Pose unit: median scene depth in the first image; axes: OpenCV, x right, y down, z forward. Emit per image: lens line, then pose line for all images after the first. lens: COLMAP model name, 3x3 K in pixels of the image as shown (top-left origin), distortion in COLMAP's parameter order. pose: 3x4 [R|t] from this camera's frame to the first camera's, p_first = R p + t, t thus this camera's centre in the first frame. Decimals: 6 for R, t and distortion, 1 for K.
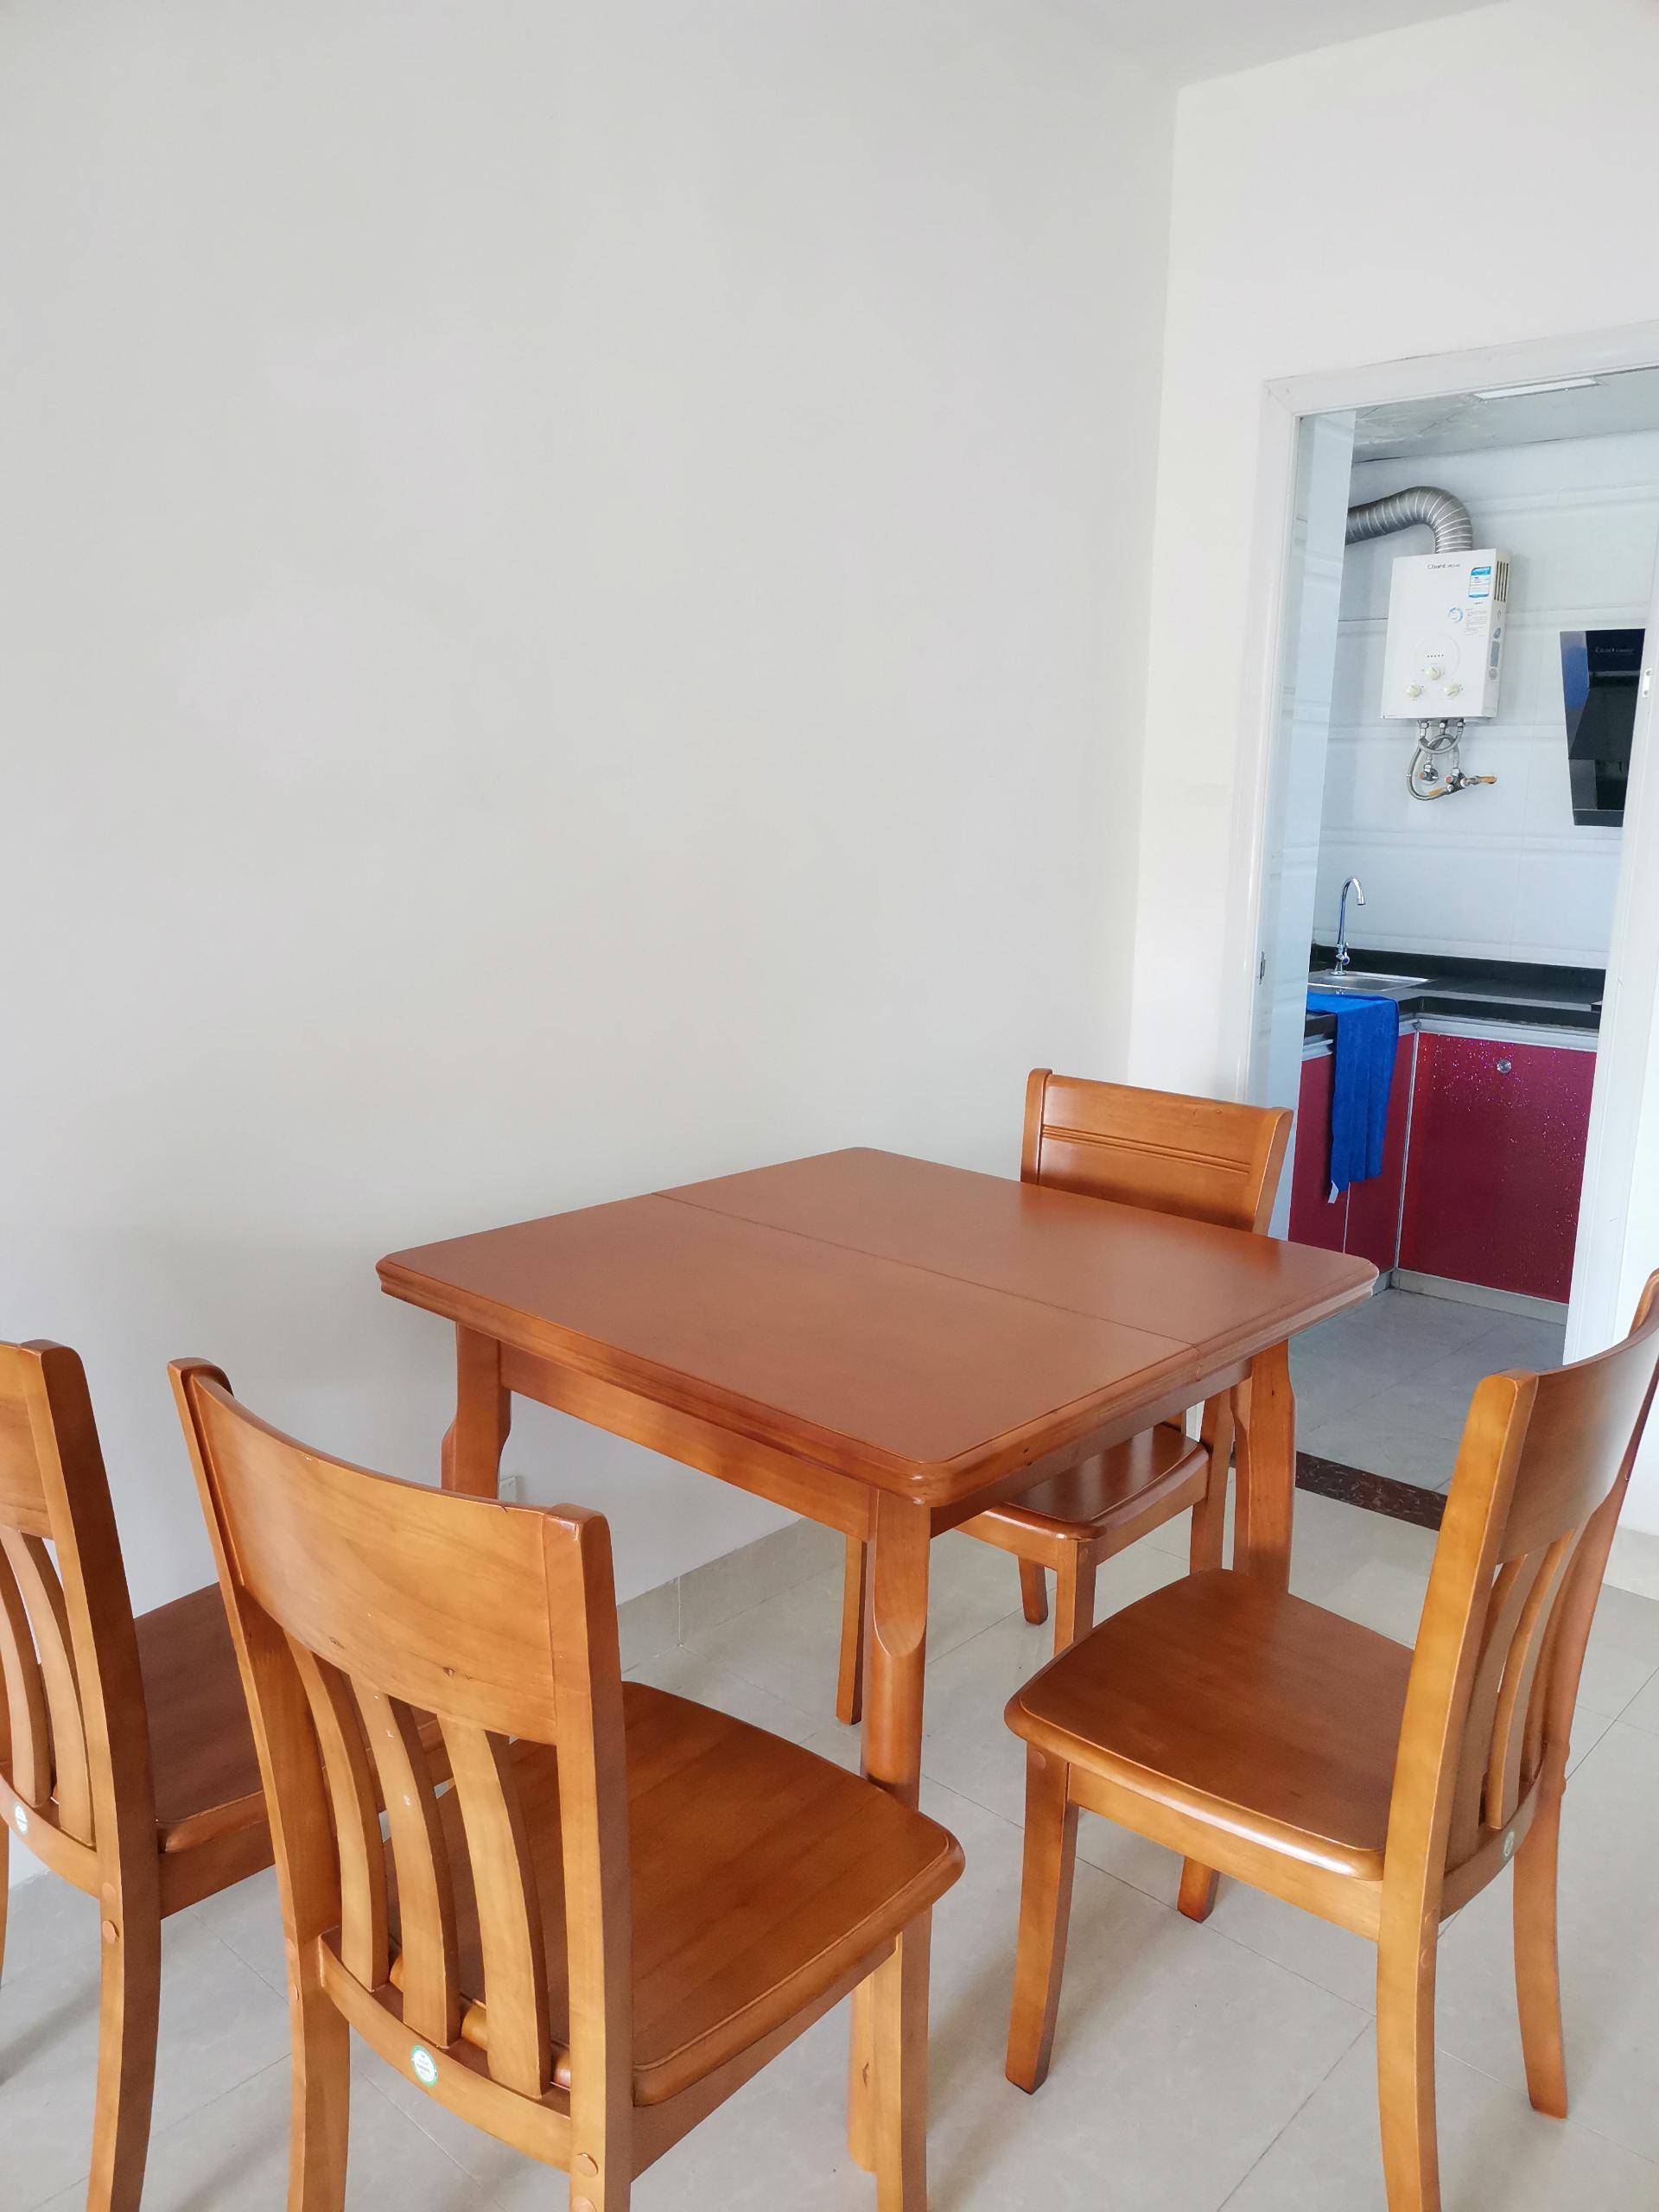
lens RADIAL K [[1672.3, 0, 820.4], [0, 1672.3, 1100.5], [0, 0, 1]] dist [0.034441, -0.000892]
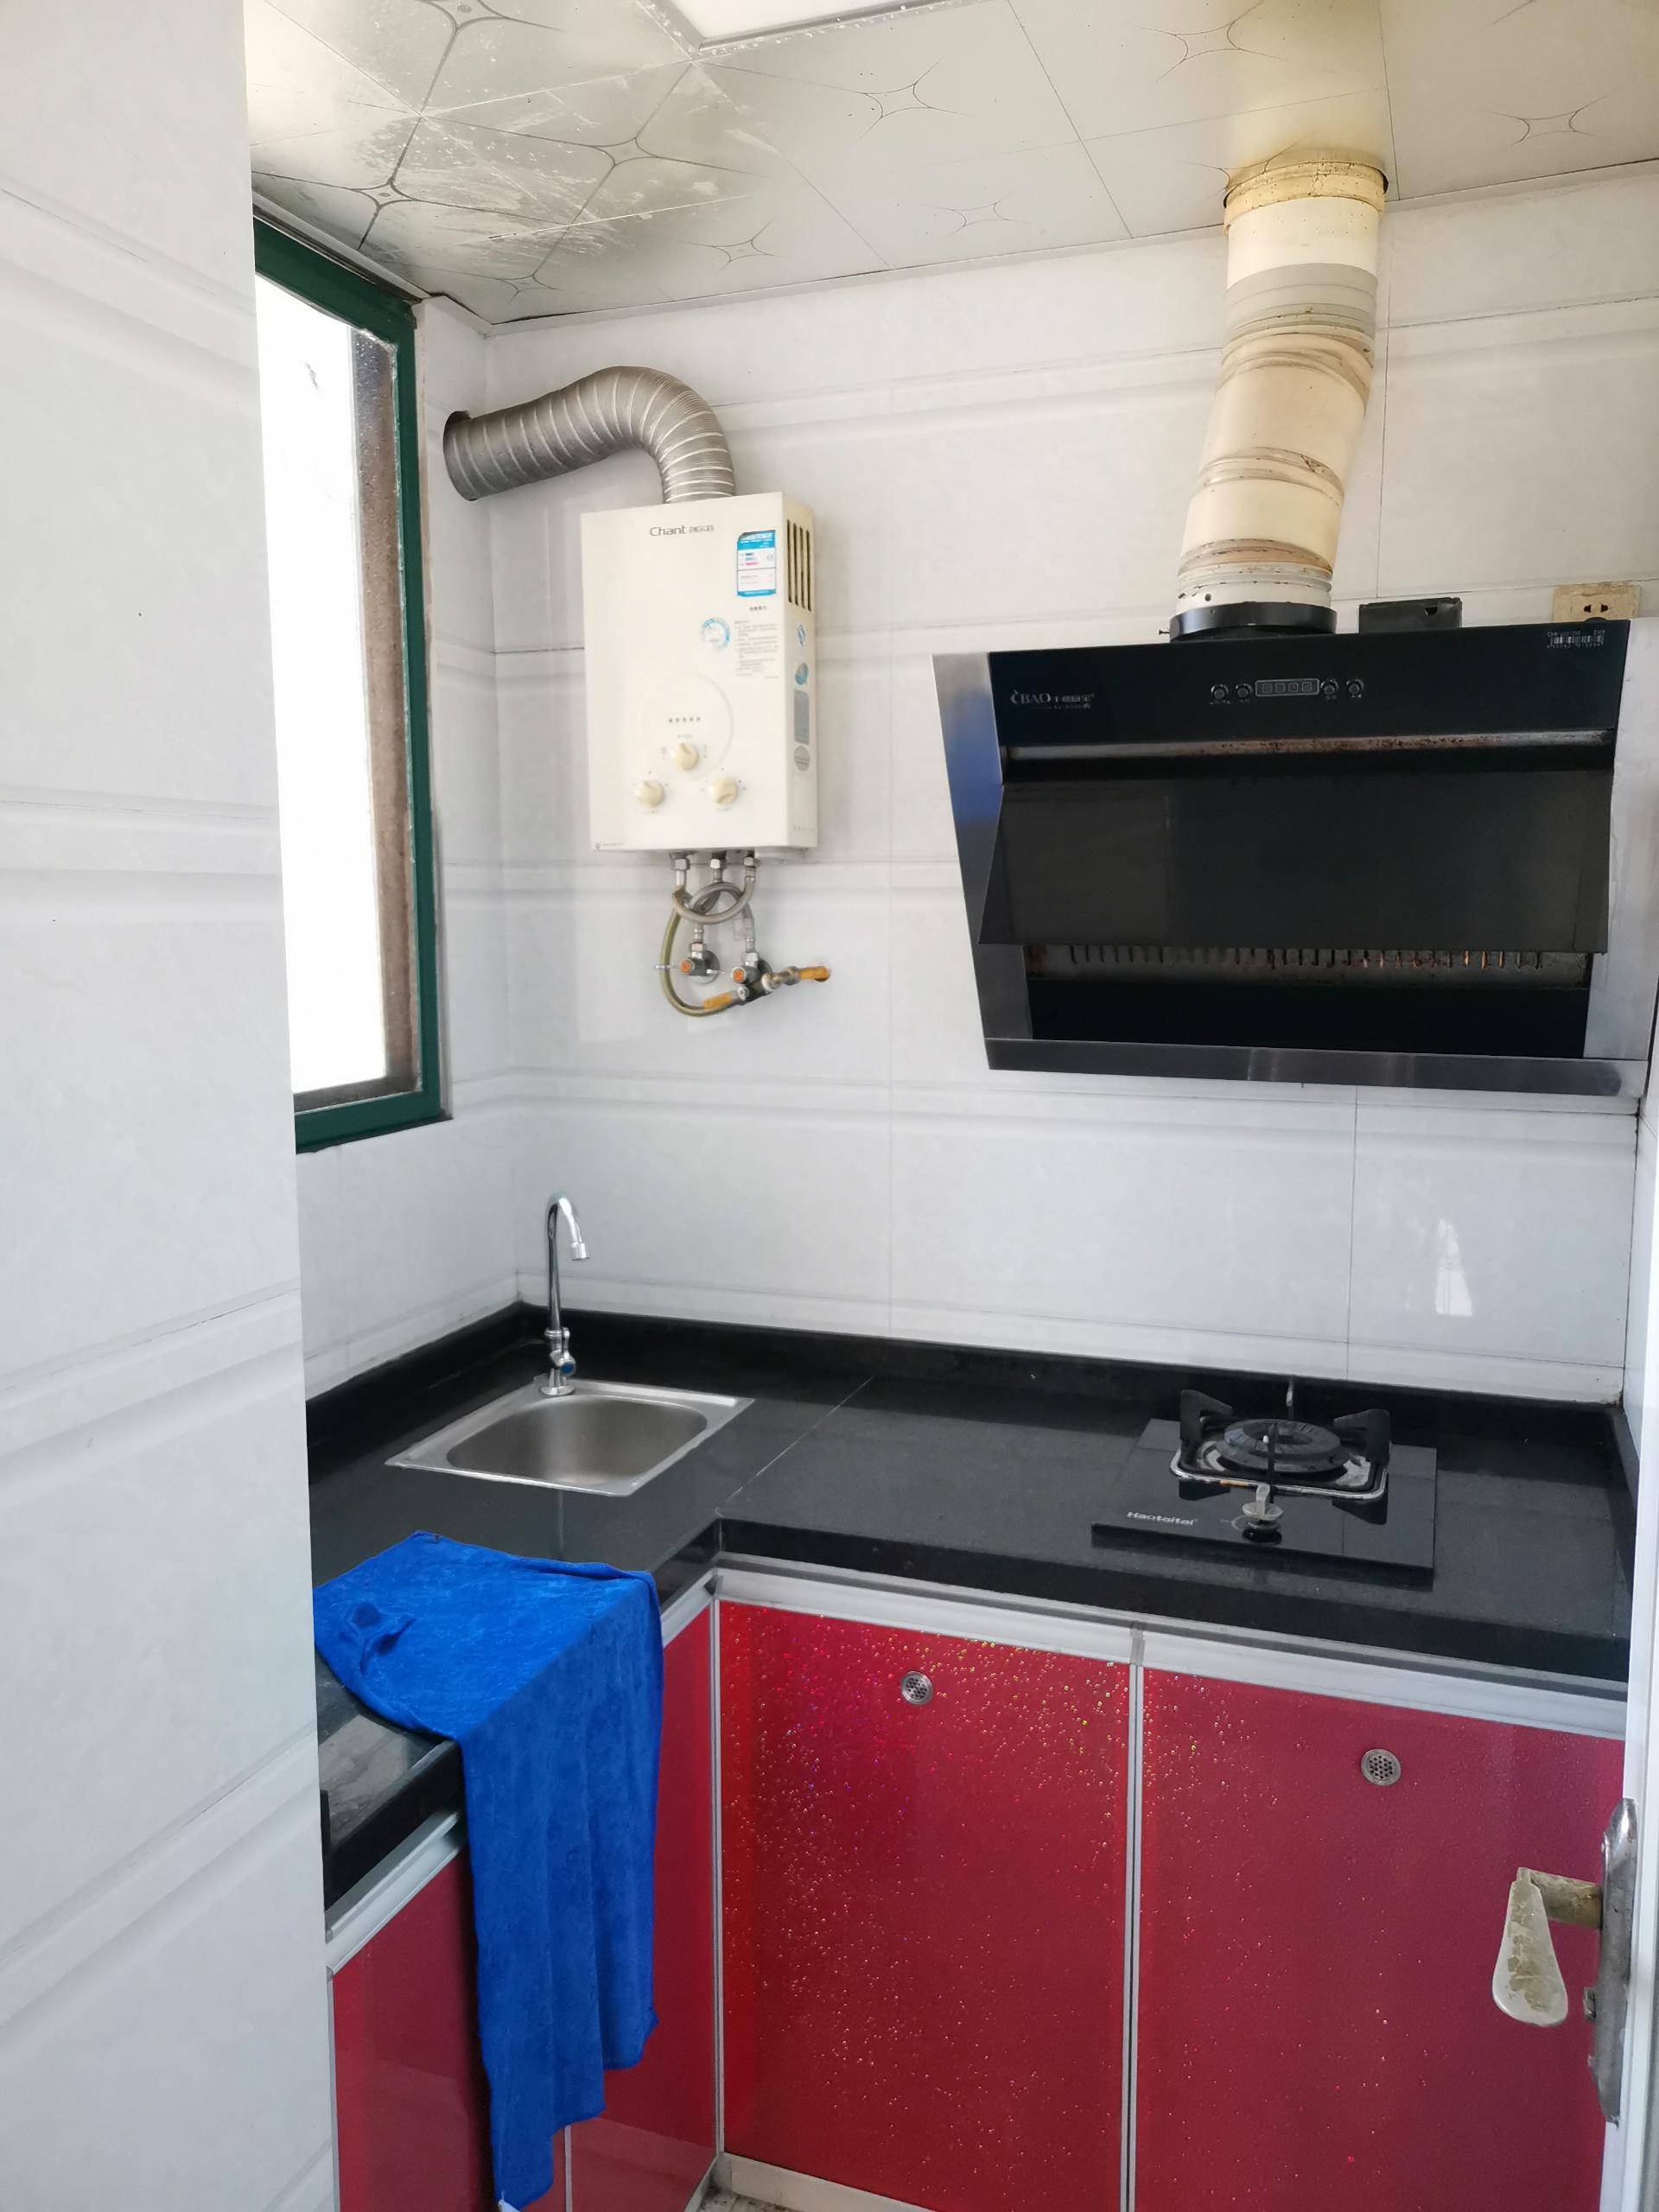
lens RADIAL K [[1672.3, 0, 830.4], [0, 1672.3, 1110.1], [0, 0, 1]] dist [0.034441, -0.000892]
pose [[0.927865, -0.070007, 0.366286, 0.223937], [0.093992, 0.994413, -0.048037, -0.129391], [-0.360877, 0.079000, 0.929262, 0.559166]]
